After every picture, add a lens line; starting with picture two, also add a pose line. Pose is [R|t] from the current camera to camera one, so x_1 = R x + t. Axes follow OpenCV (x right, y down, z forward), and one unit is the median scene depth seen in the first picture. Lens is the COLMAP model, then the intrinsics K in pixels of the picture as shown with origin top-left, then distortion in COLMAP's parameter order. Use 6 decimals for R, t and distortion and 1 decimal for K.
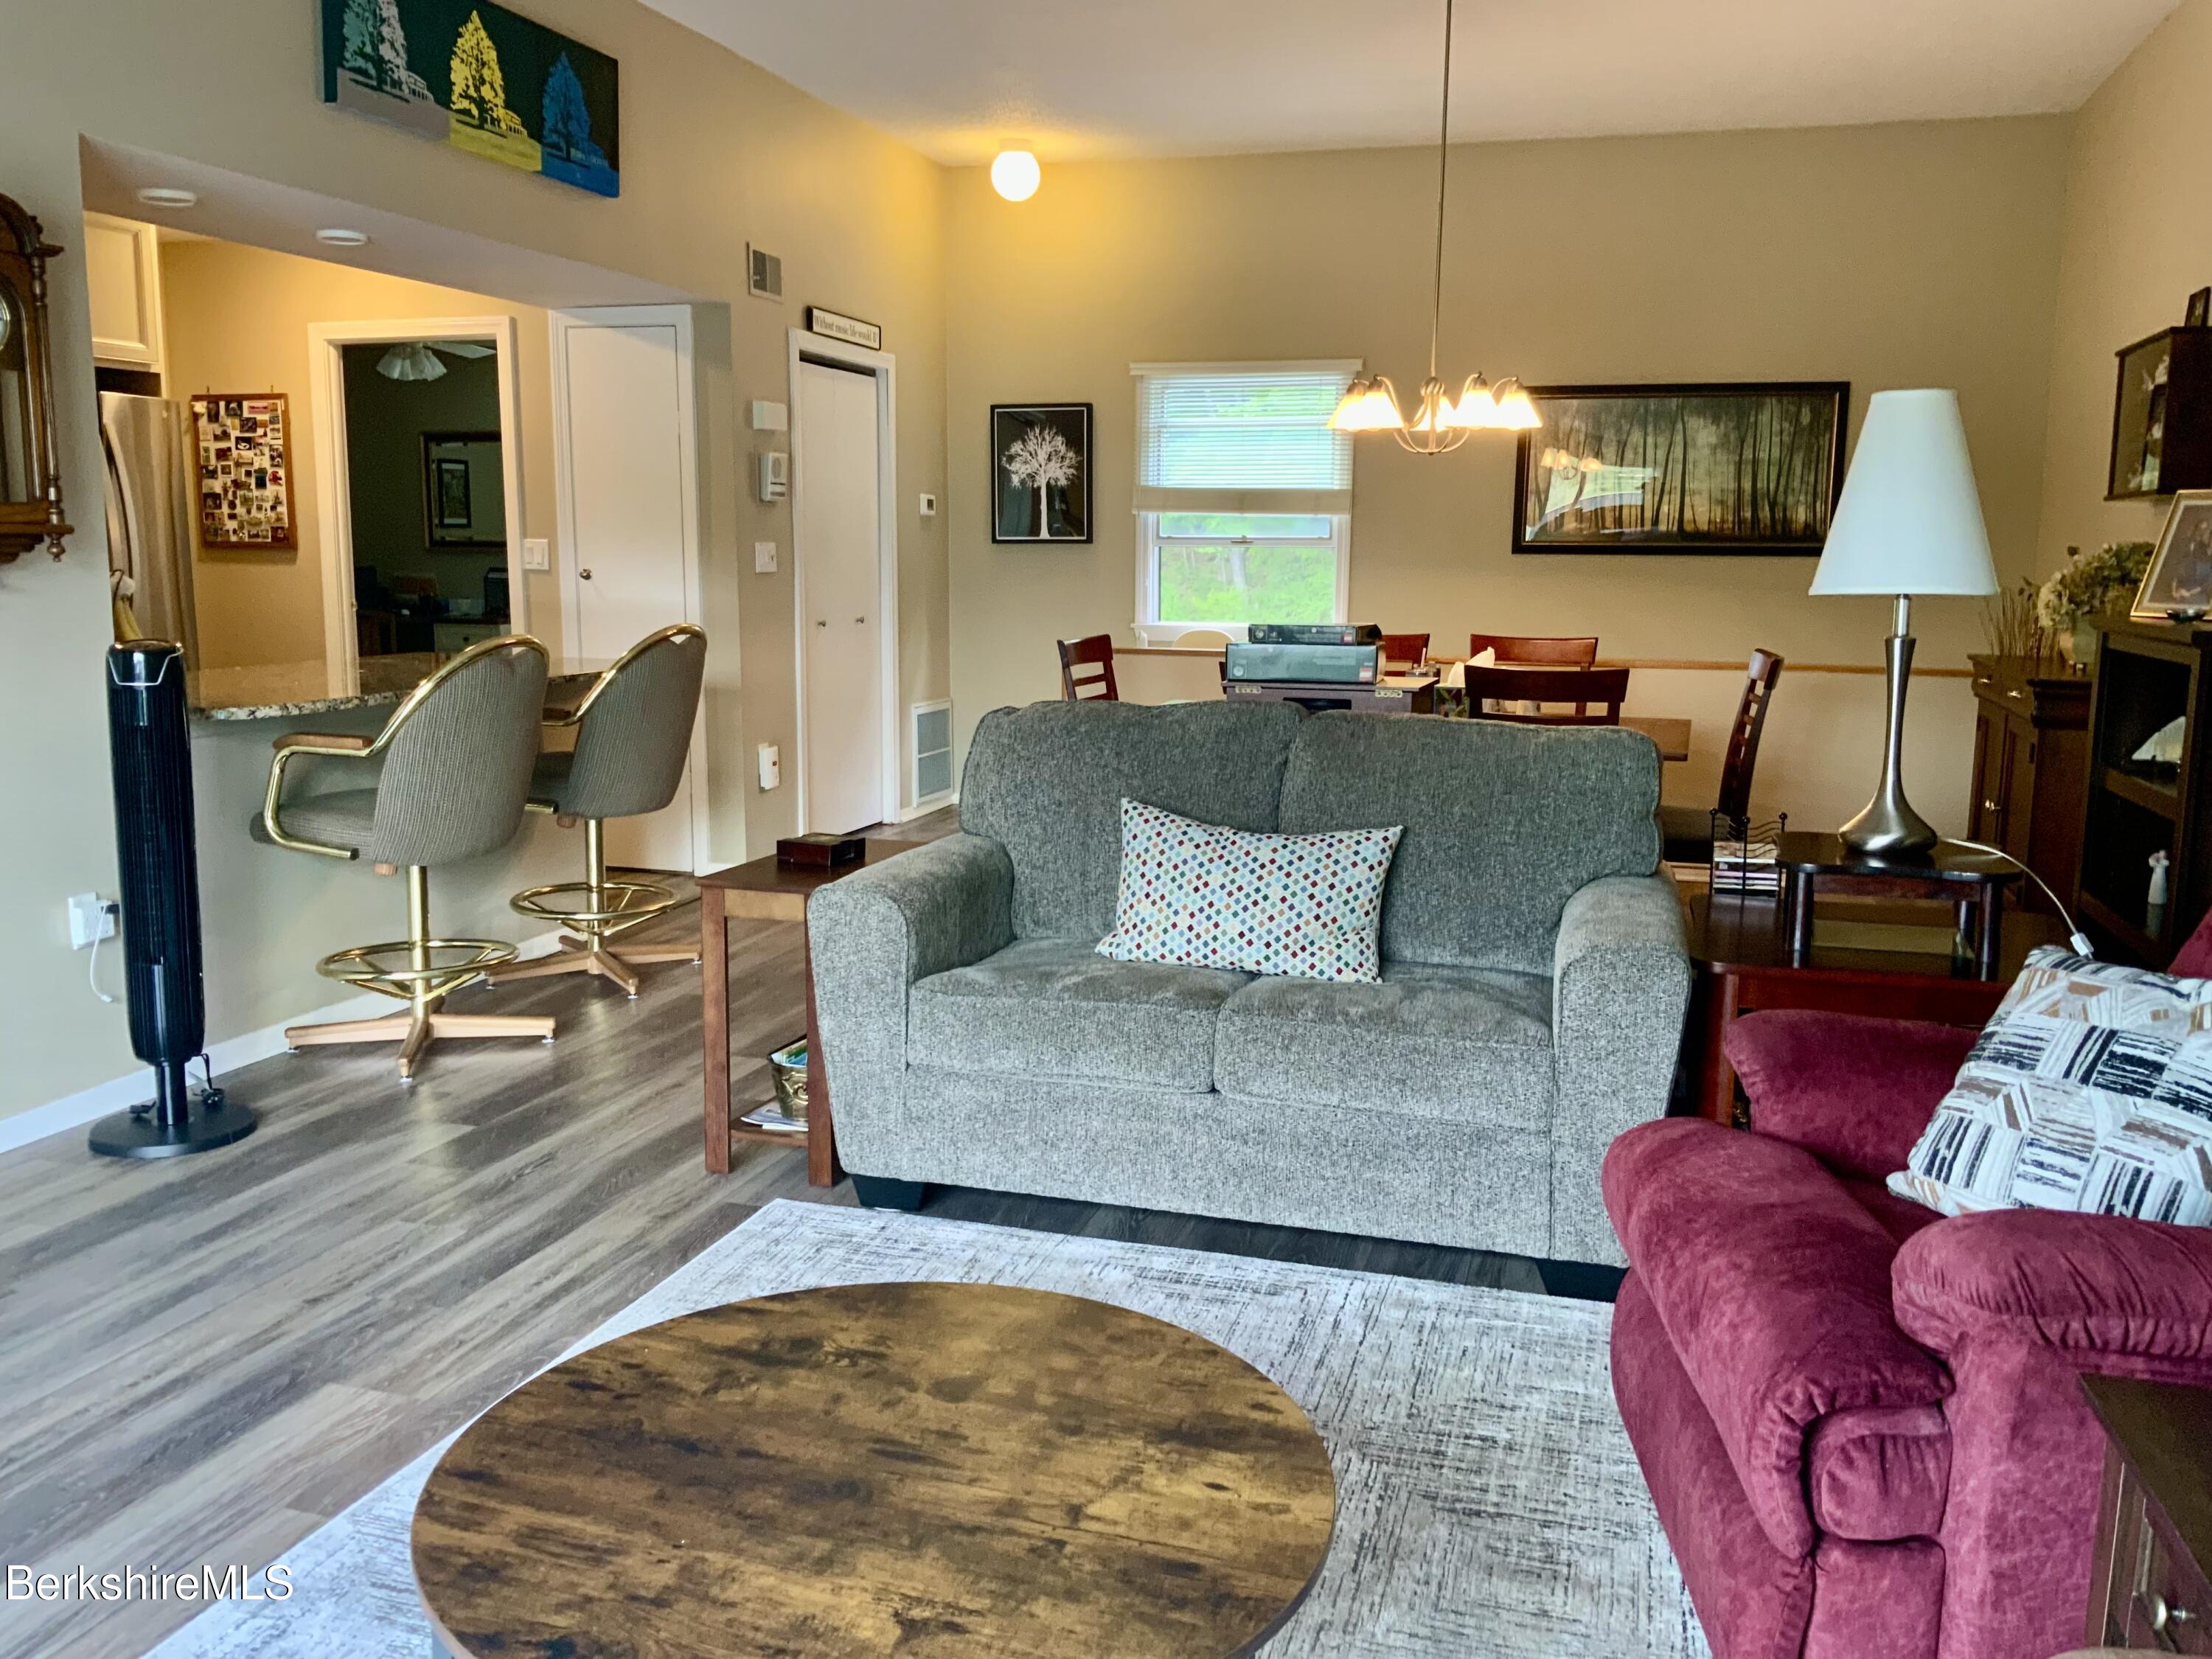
lens RADIAL K [[1838.5, 0, 1104.9], [0, 1838.5, 842.2], [0, 0, 1]] dist [0.055925, -0.072849]
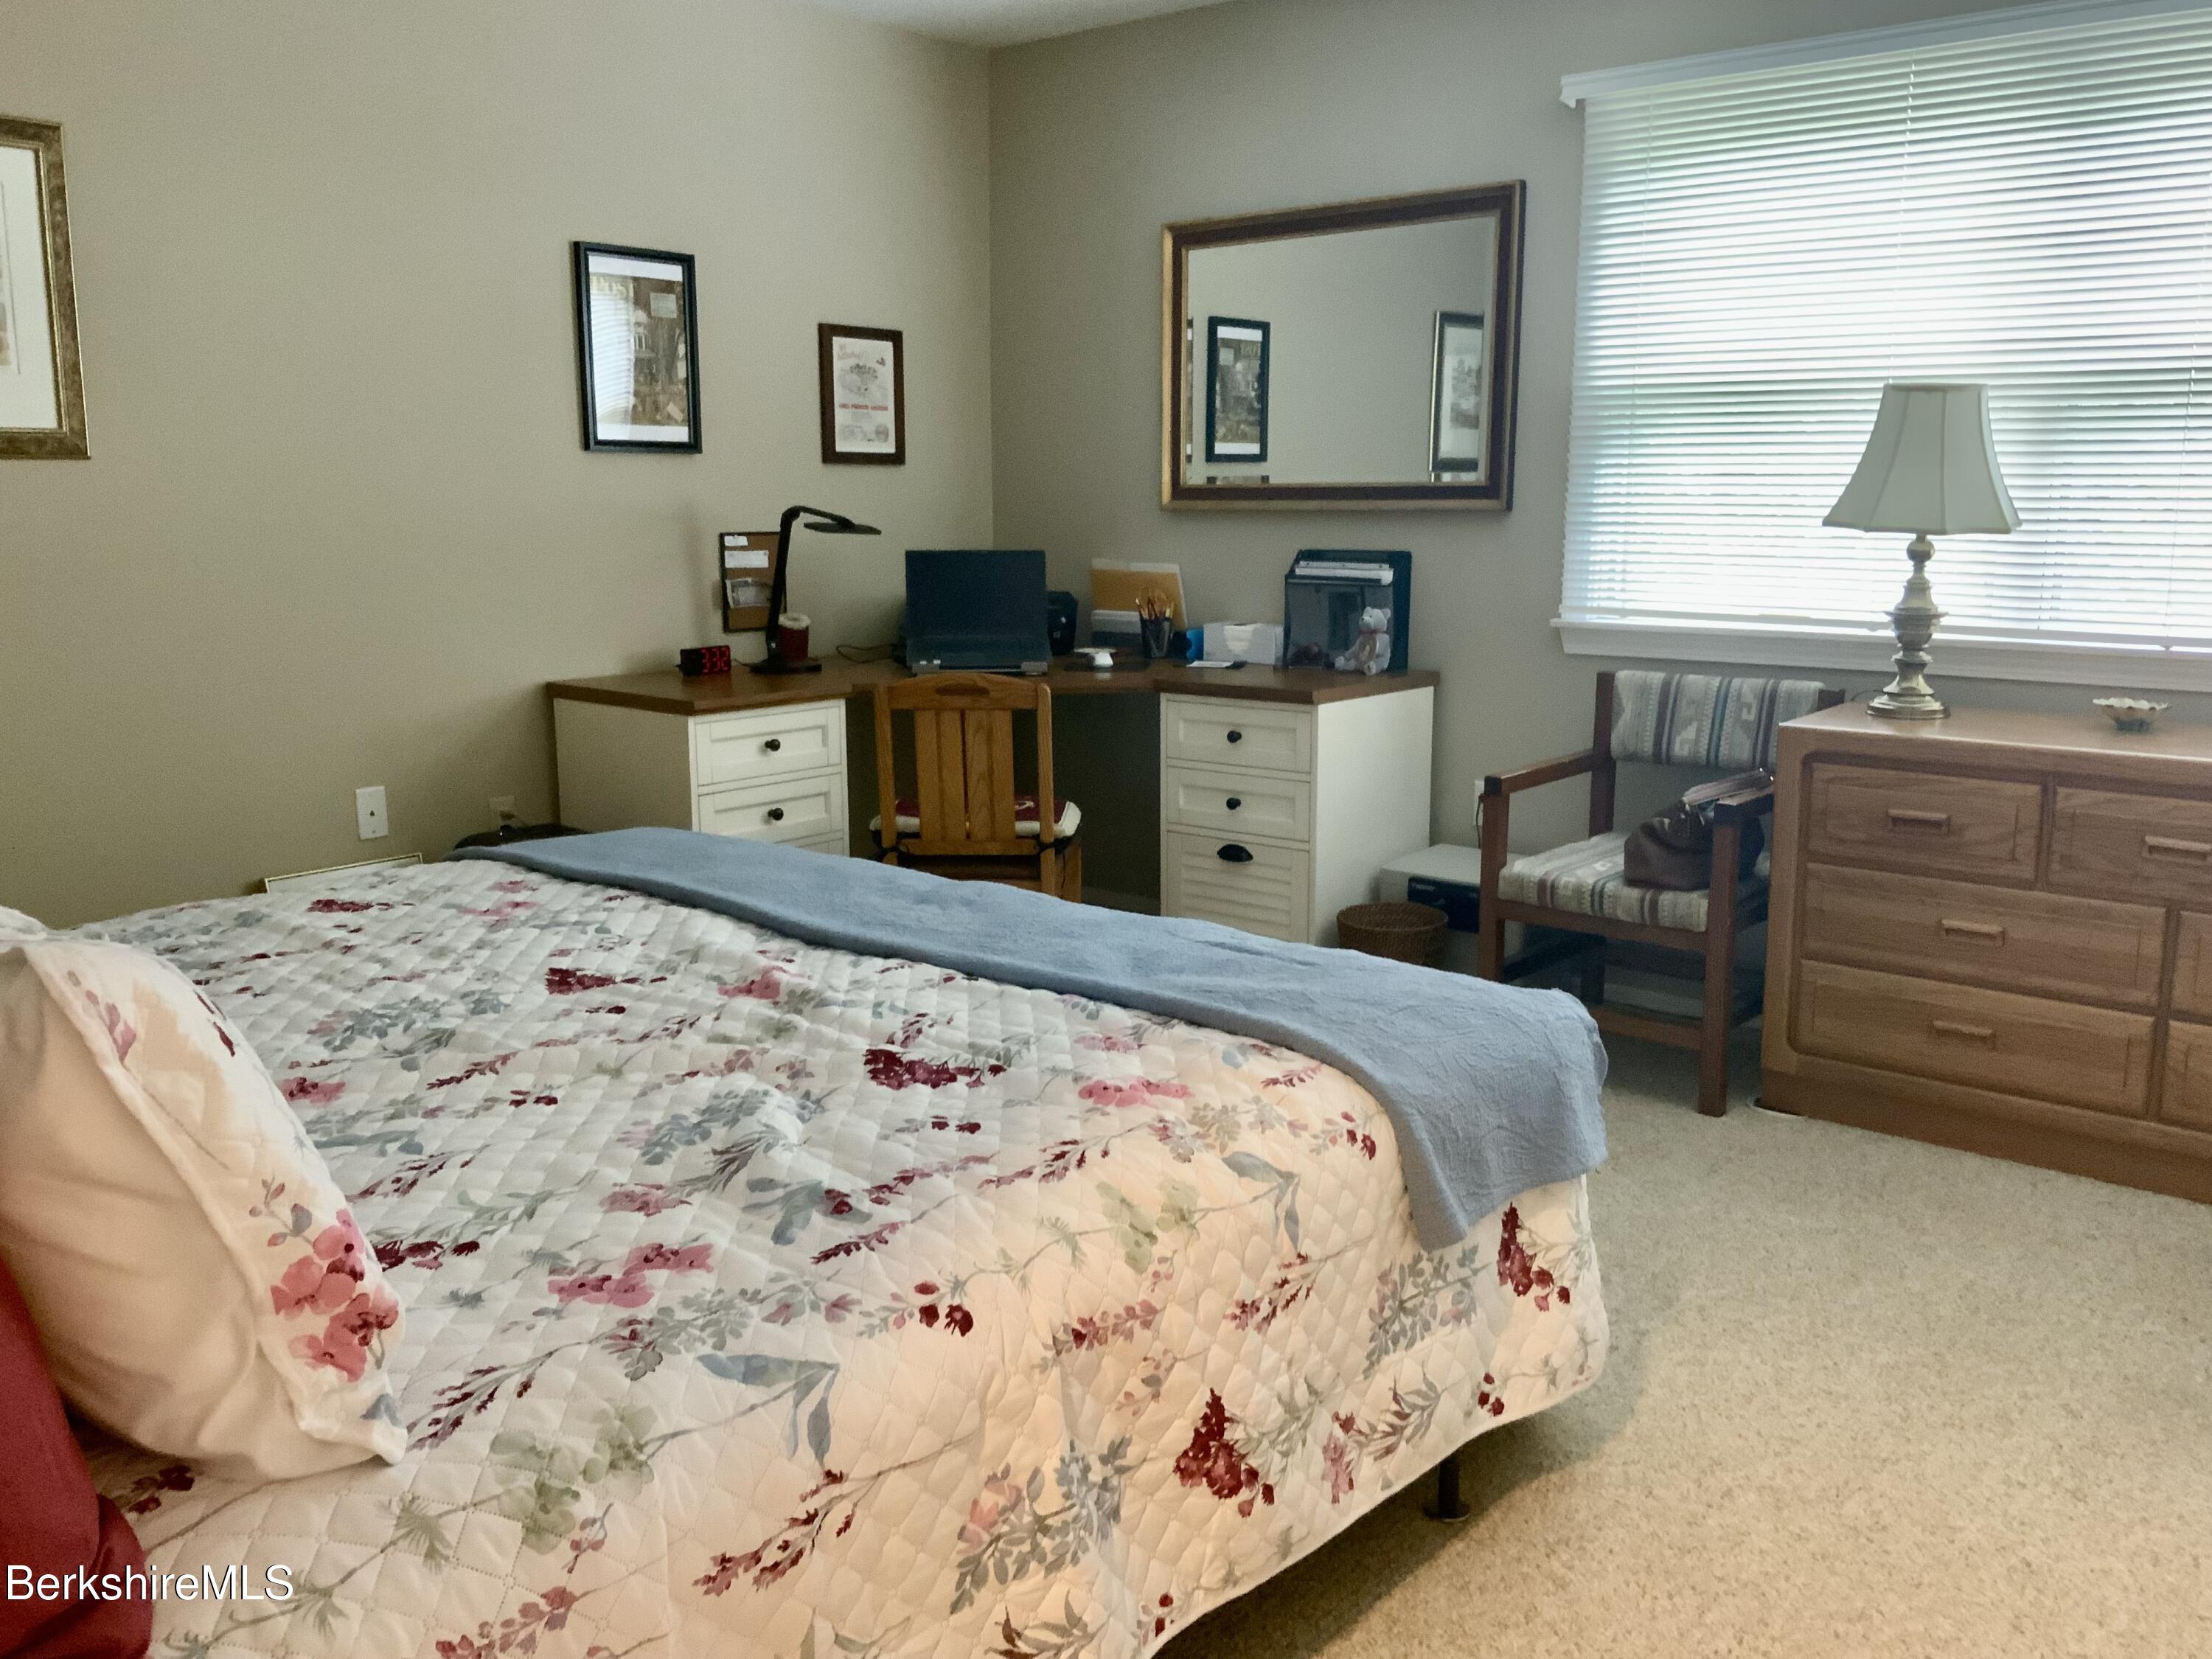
lens RADIAL K [[1838.5, 0, 1114.8], [0, 1838.5, 835.2], [0, 0, 1]] dist [0.055925, -0.072849]
pose [[0.916977, 0.063345, -0.393879, -0.328180], [-0.055318, 0.997965, 0.031713, -0.152825], [0.395086, -0.007292, 0.918615, 0.970838]]
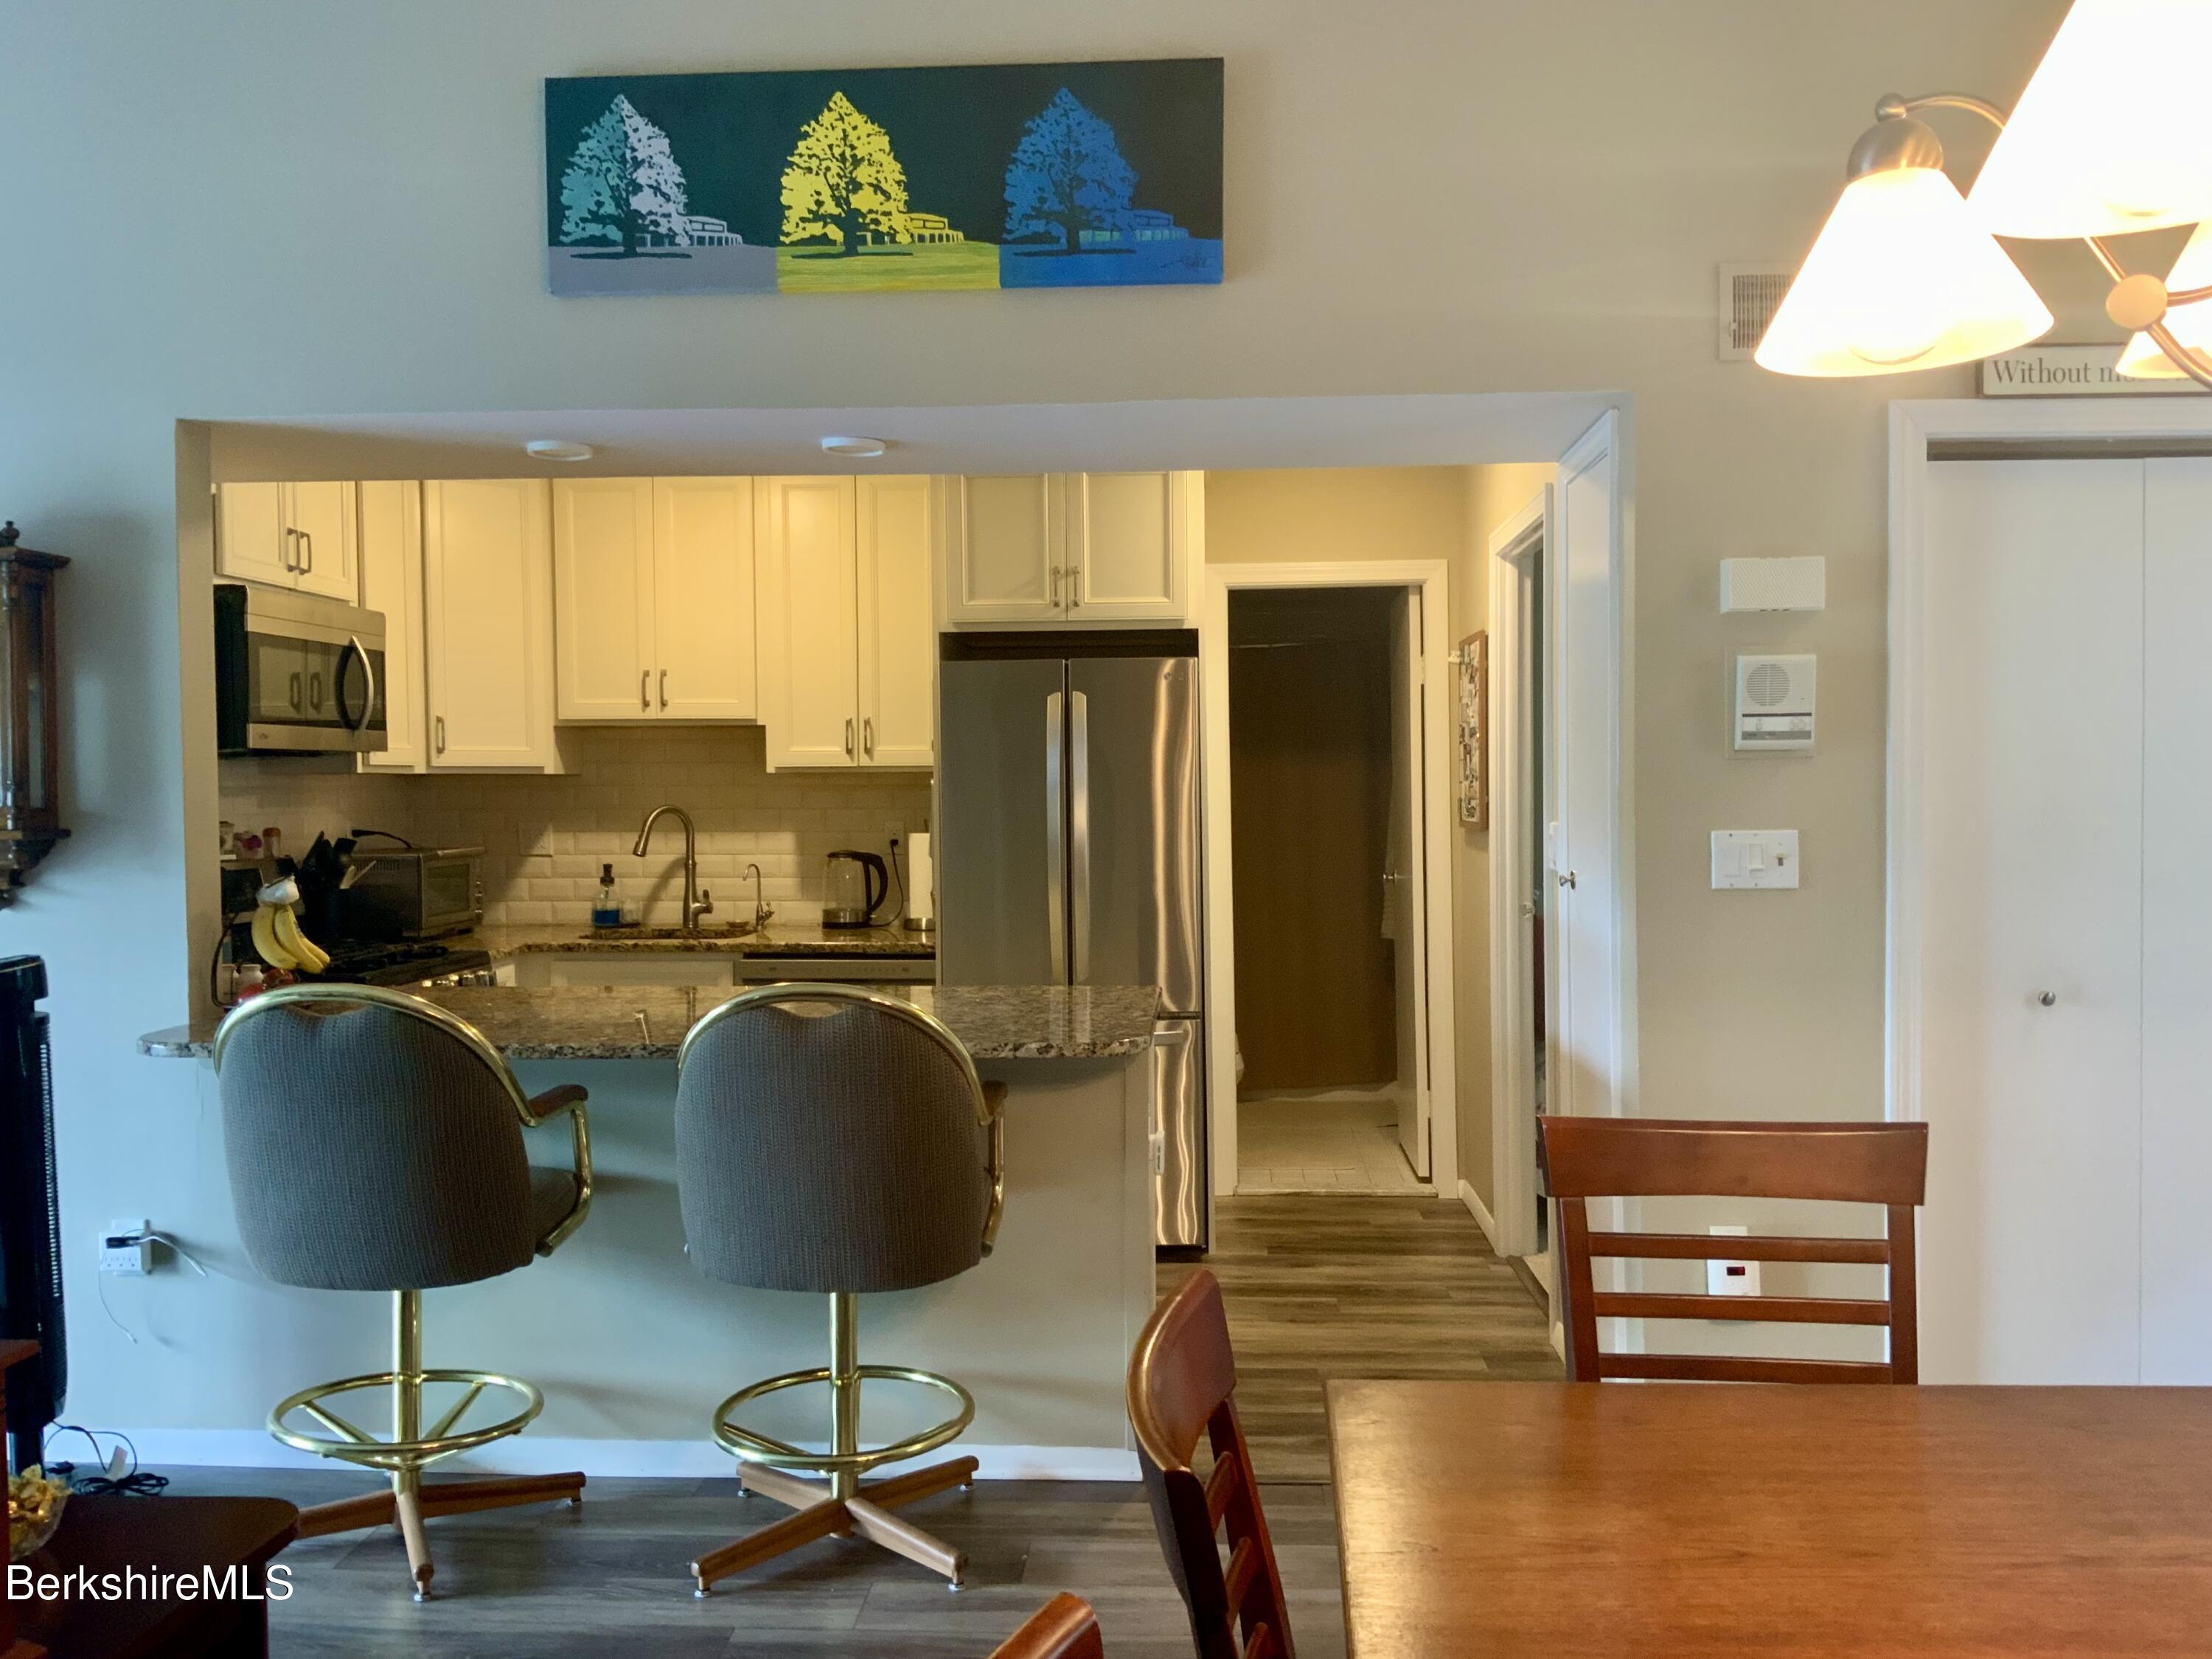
lens RADIAL K [[1838.5, 0, 1123.7], [0, 1838.5, 853.1], [0, 0, 1]] dist [0.055925, -0.072849]
pose [[0.235718, 0.024517, -0.971512, 0.258772], [-0.146730, 0.989119, -0.010640, -0.120193], [0.960681, 0.145058, 0.236750, 0.682350]]
